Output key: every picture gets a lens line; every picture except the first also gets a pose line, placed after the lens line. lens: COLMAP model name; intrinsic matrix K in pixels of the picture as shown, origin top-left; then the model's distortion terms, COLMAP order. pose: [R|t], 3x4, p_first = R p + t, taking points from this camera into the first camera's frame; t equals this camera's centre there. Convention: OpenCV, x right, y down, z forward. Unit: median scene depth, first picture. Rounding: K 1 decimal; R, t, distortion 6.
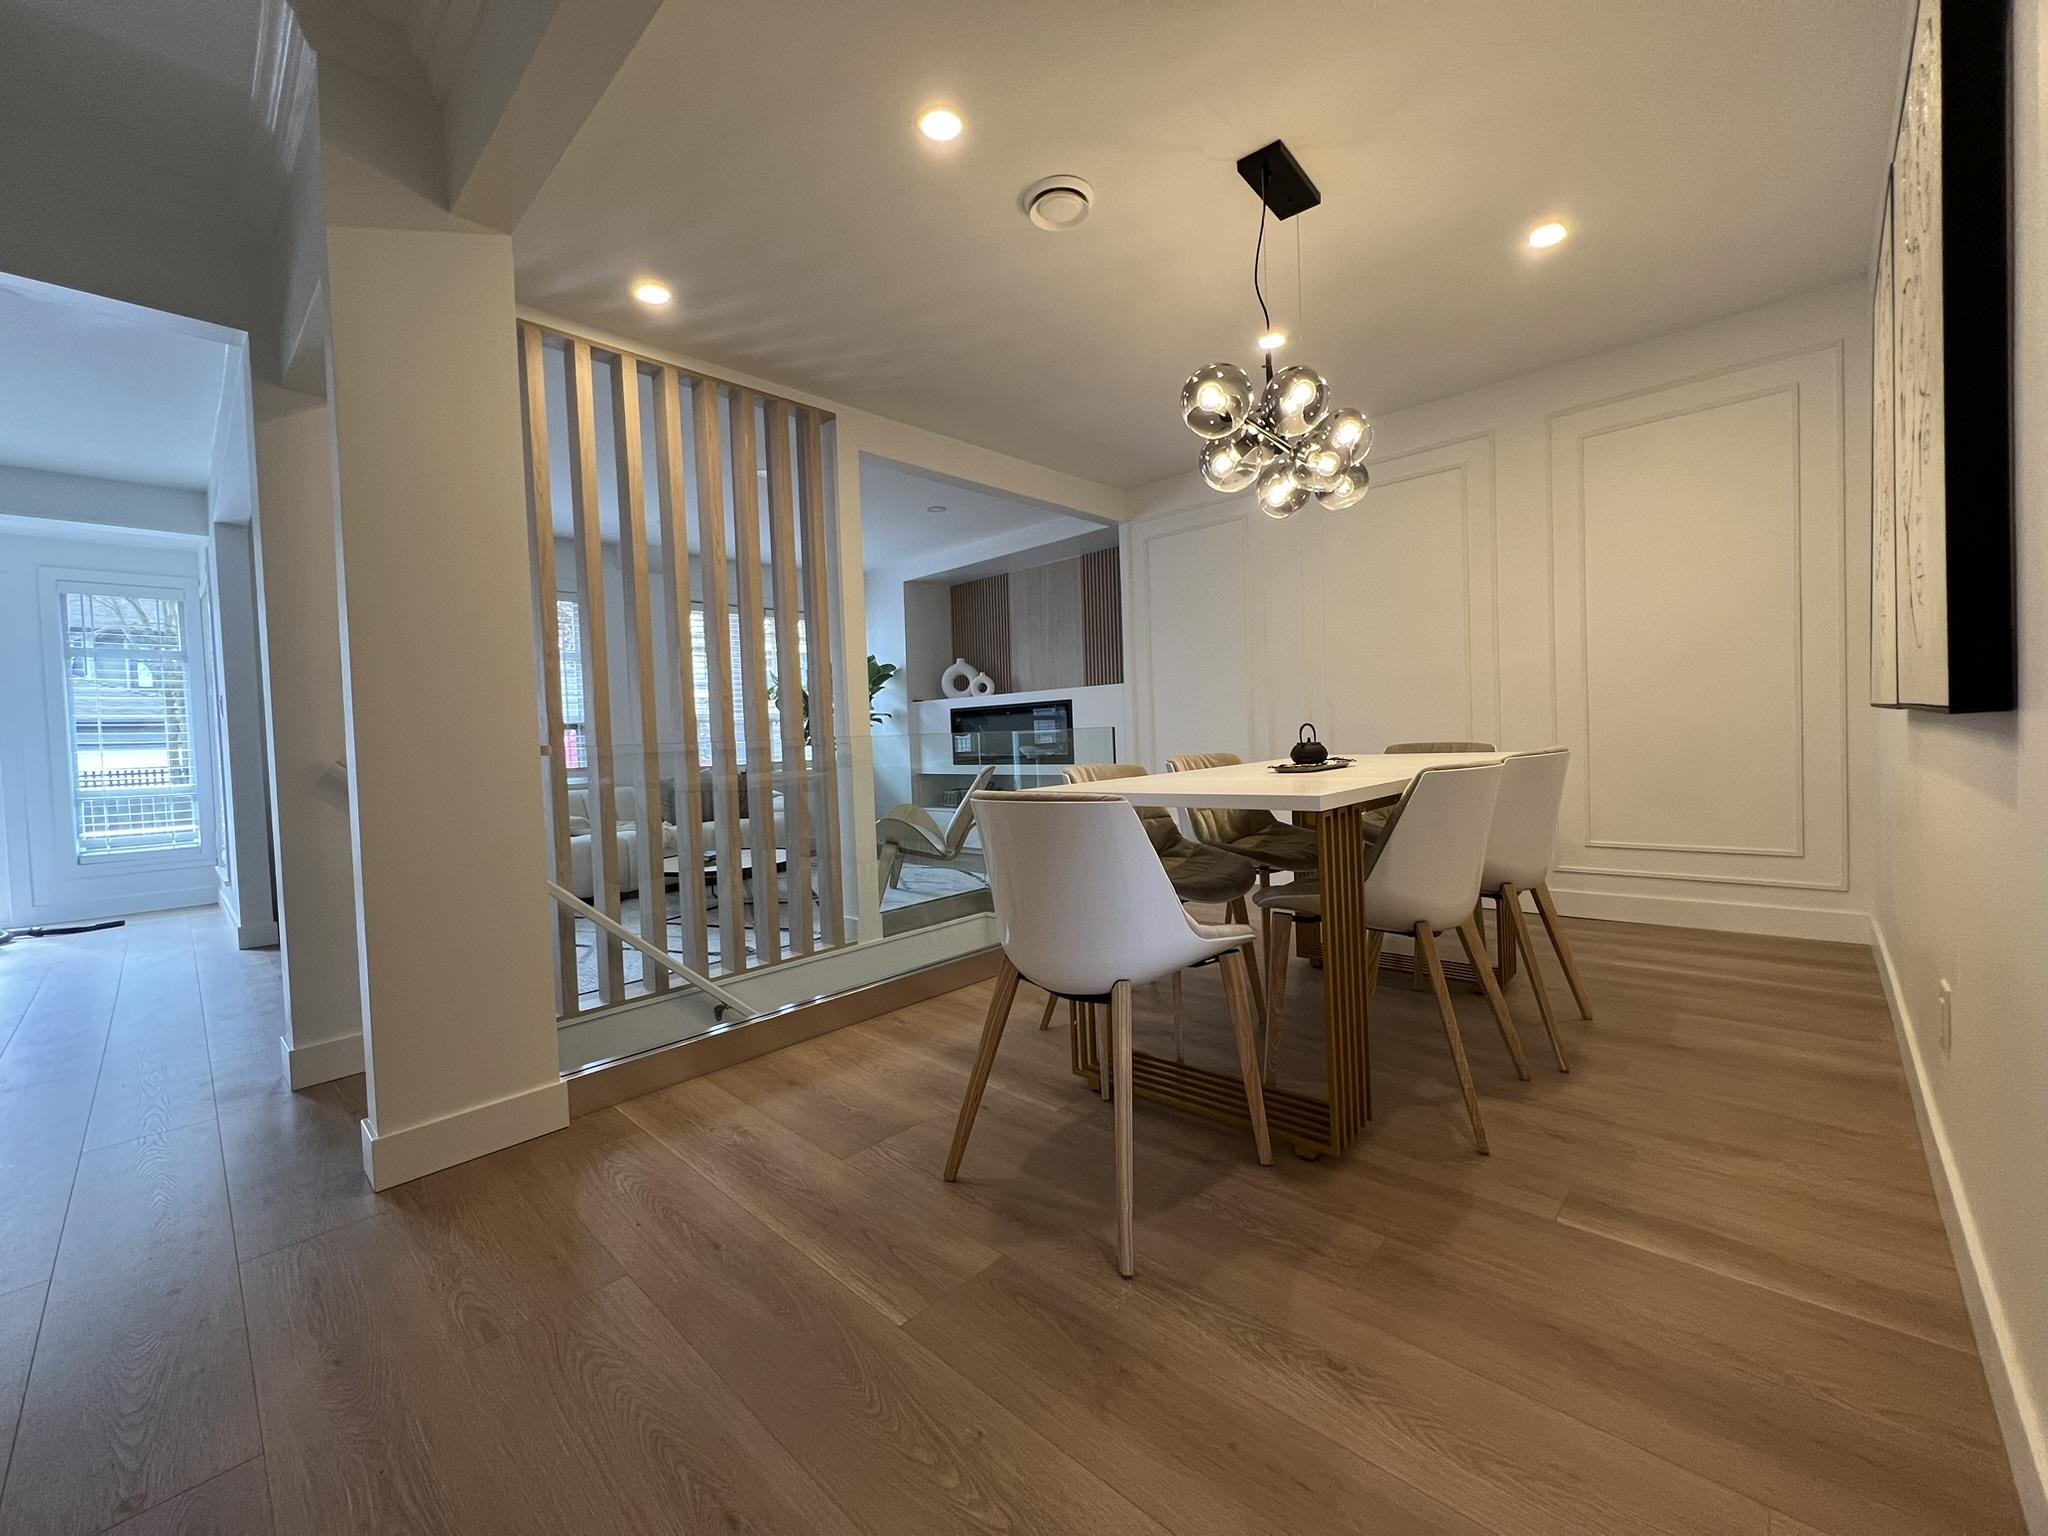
lens RADIAL K [[820.5, 0, 1022.3], [0, 820.5, 766.7], [0, 0, 1]] dist [-0.000829, 0.000063]
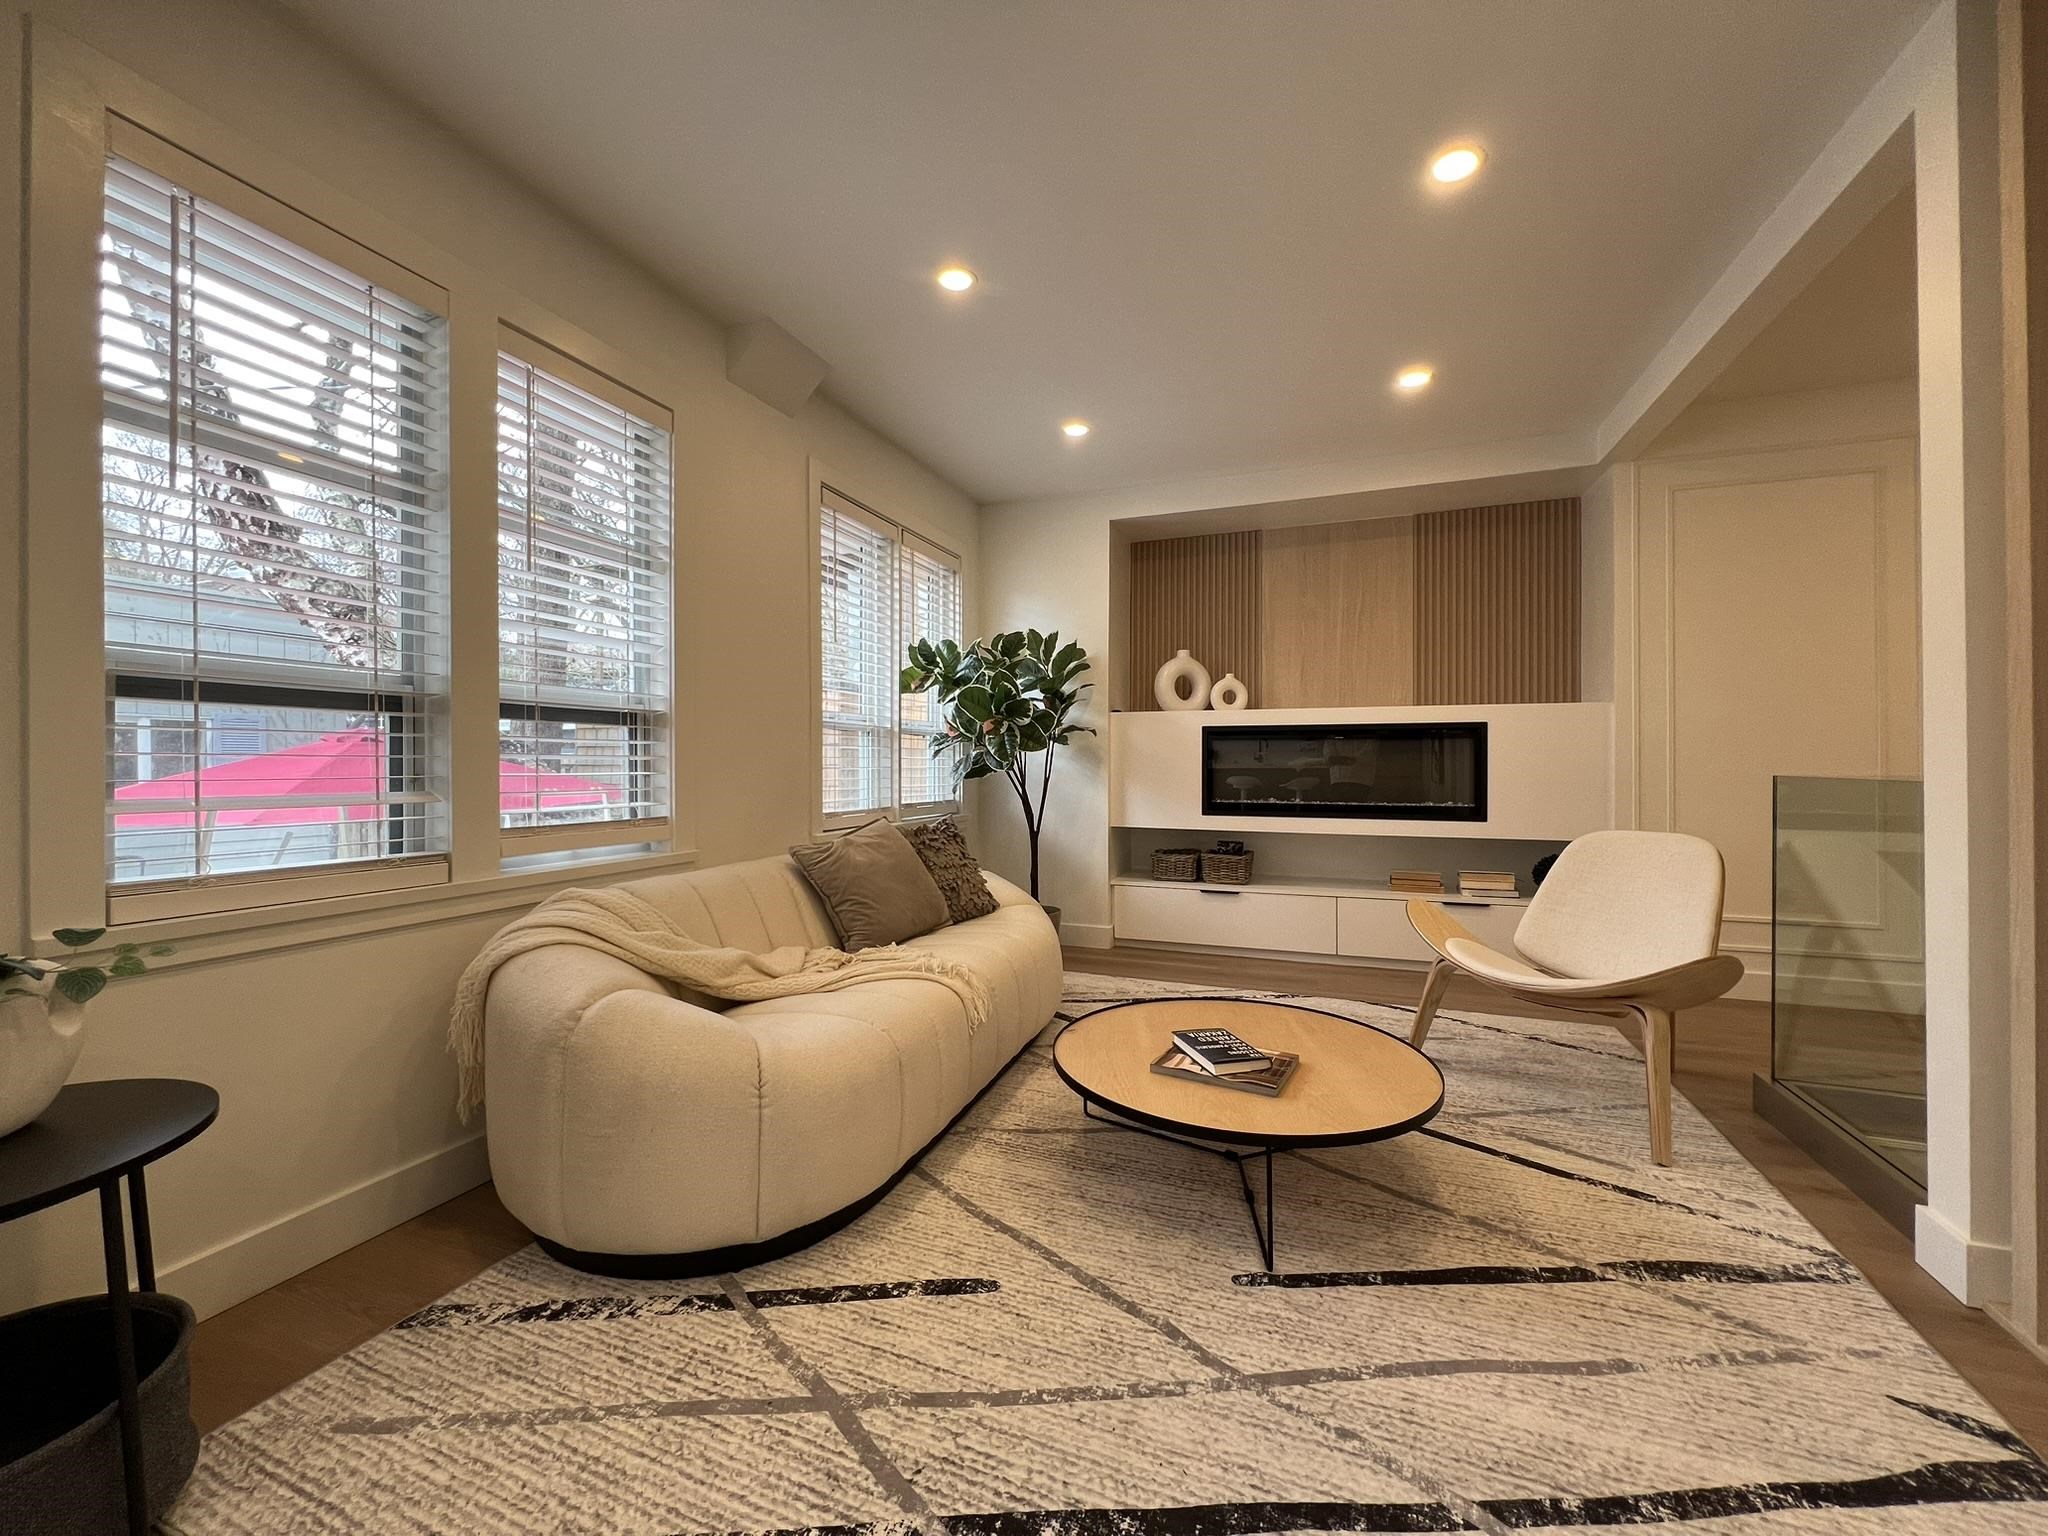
lens RADIAL K [[823.9, 0, 1017.8], [0, 823.9, 766.1], [0, 0, 1]] dist [0.002035, 0.000495]
pose [[0.925081, 0.047030, 0.376846, -0.442801], [-0.034626, 0.998614, -0.039626, -0.011050], [-0.378188, 0.023608, 0.925428, 0.460241]]
